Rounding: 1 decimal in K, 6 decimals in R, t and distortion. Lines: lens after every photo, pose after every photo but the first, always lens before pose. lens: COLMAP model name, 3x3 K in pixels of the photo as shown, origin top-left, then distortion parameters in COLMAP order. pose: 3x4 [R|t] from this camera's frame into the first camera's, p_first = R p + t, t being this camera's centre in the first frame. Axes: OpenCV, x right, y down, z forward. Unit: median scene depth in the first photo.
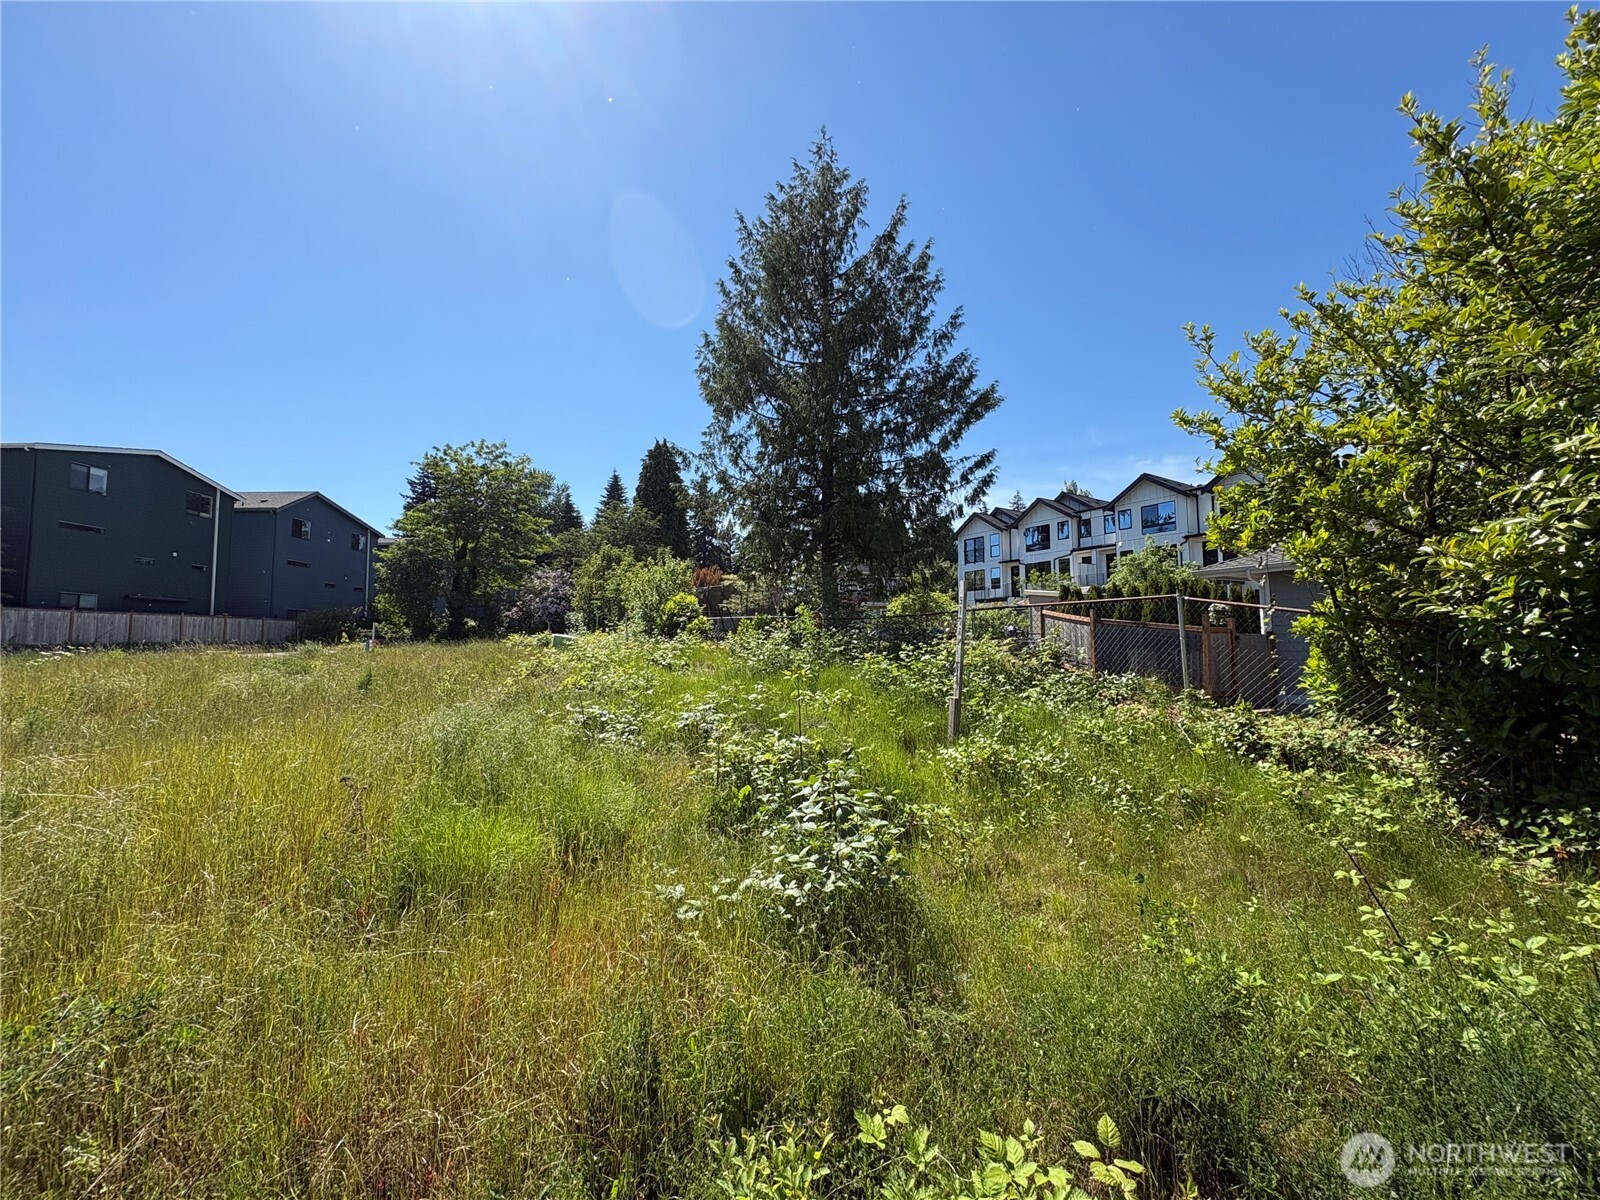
lens RADIAL K [[633.4, 0, 799.6], [0, 633.4, 599.0], [0, 0, 1]] dist [0.000661, 0.000097]
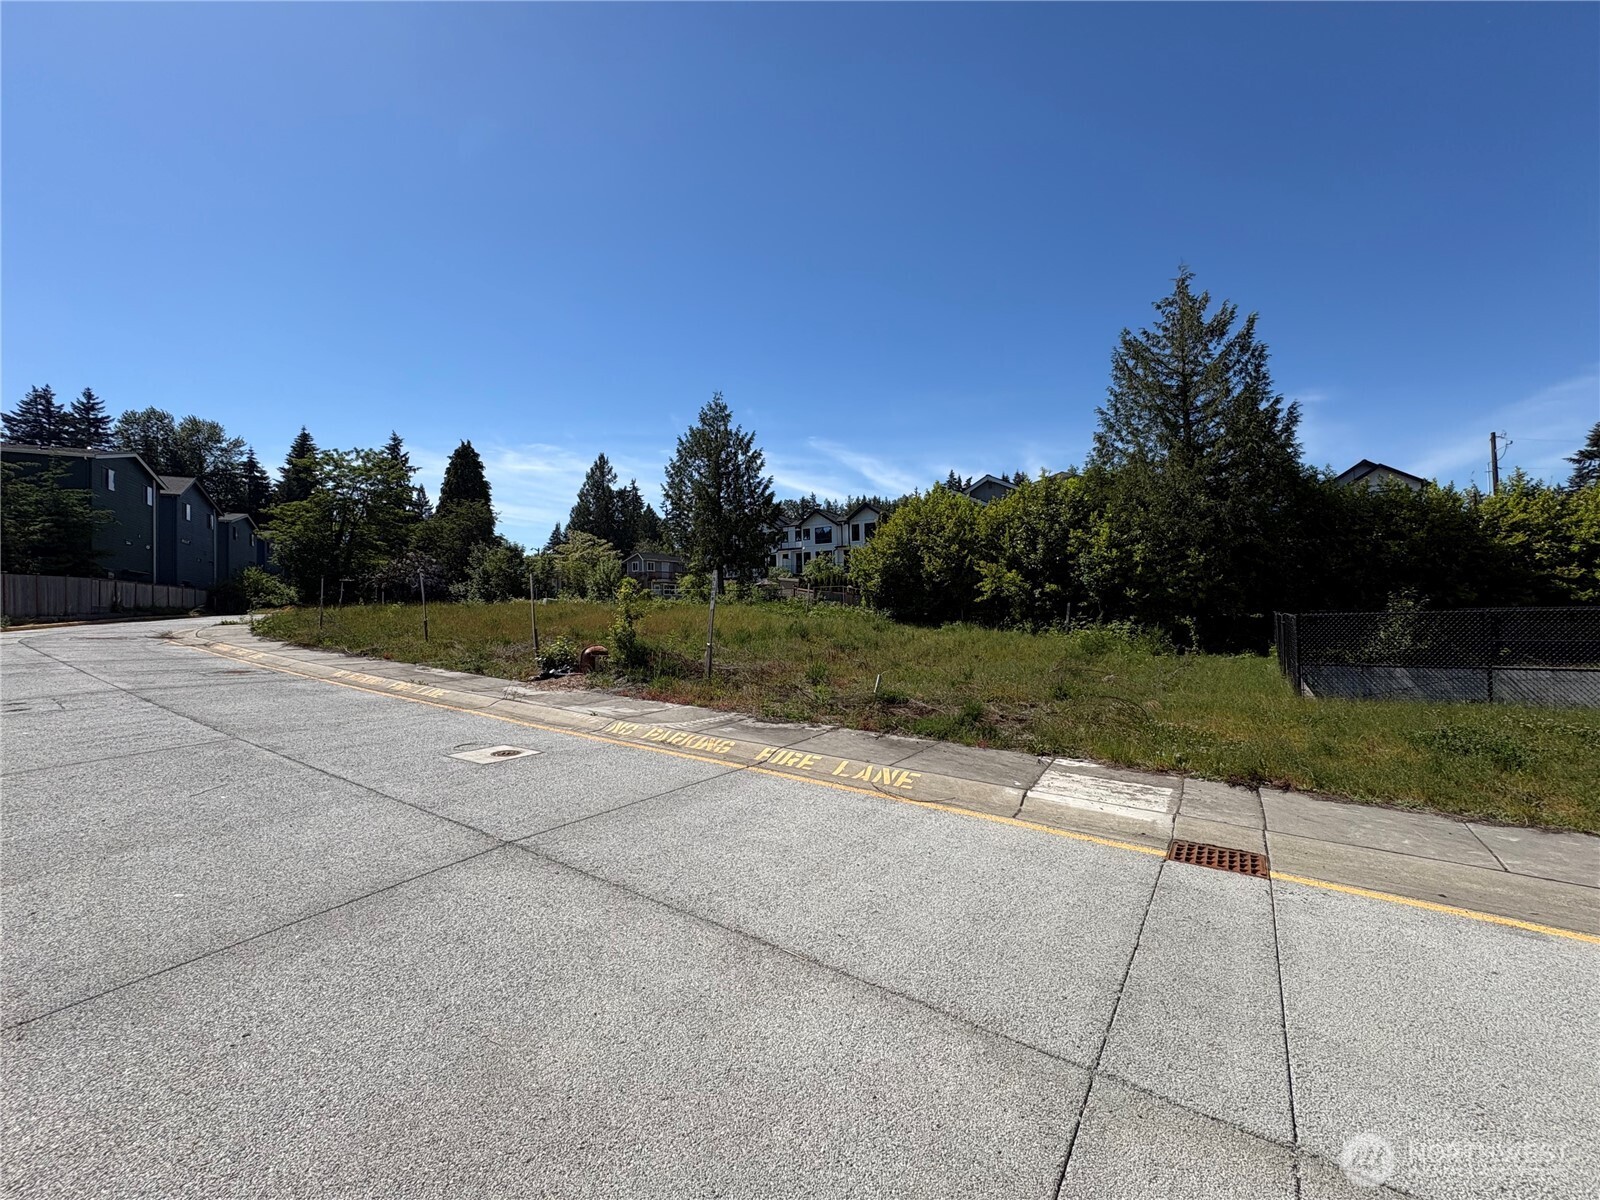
lens RADIAL K [[633.4, 0, 800.2], [0, 633.4, 609.2], [0, 0, 1]] dist [0.000661, 0.000097]
pose [[0.876820, -0.008596, 0.480742, -0.376458], [-0.019223, 0.998414, 0.052913, -0.013498], [-0.480435, -0.055636, 0.875264, -0.581560]]
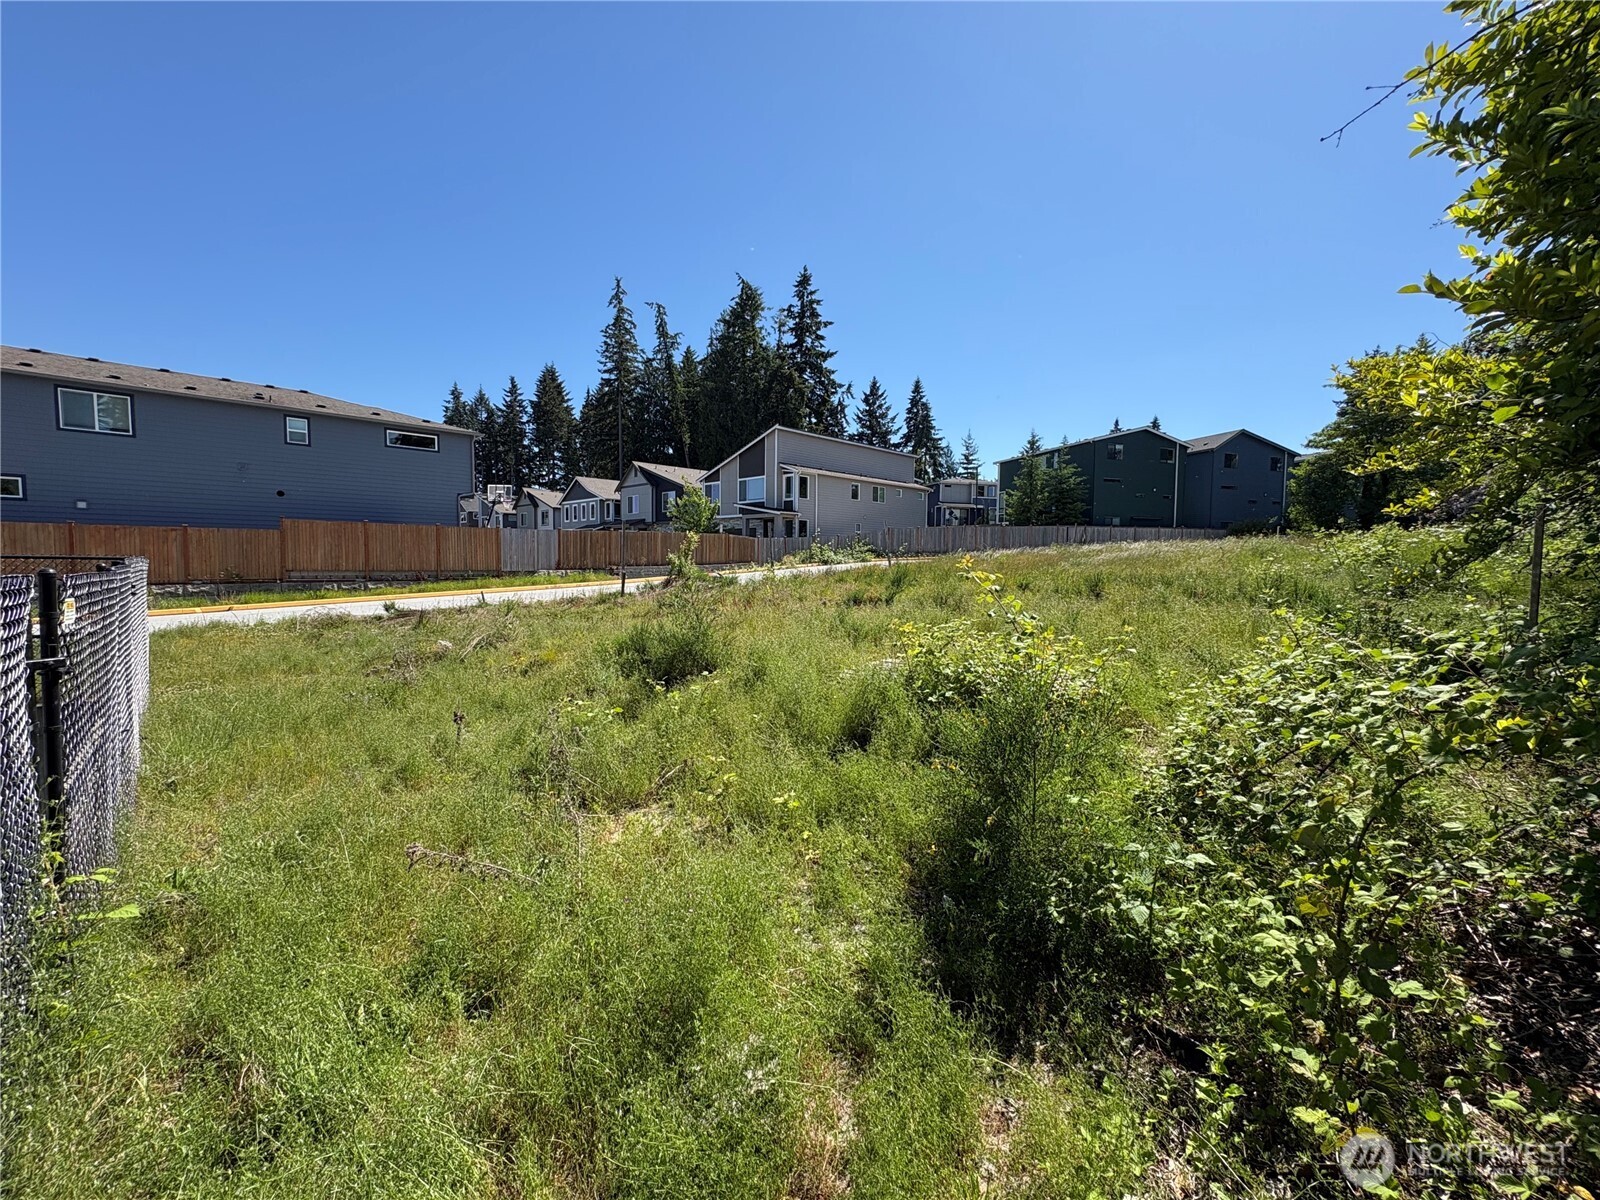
lens RADIAL K [[633.4, 0, 802.4], [0, 633.4, 598.2], [0, 0, 1]] dist [0.000661, 0.000097]
pose [[0.290145, 0.065856, -0.954714, 0.237364], [0.060346, 0.994385, 0.086932, 0.007164], [0.955078, -0.082836, 0.284542, -0.258457]]
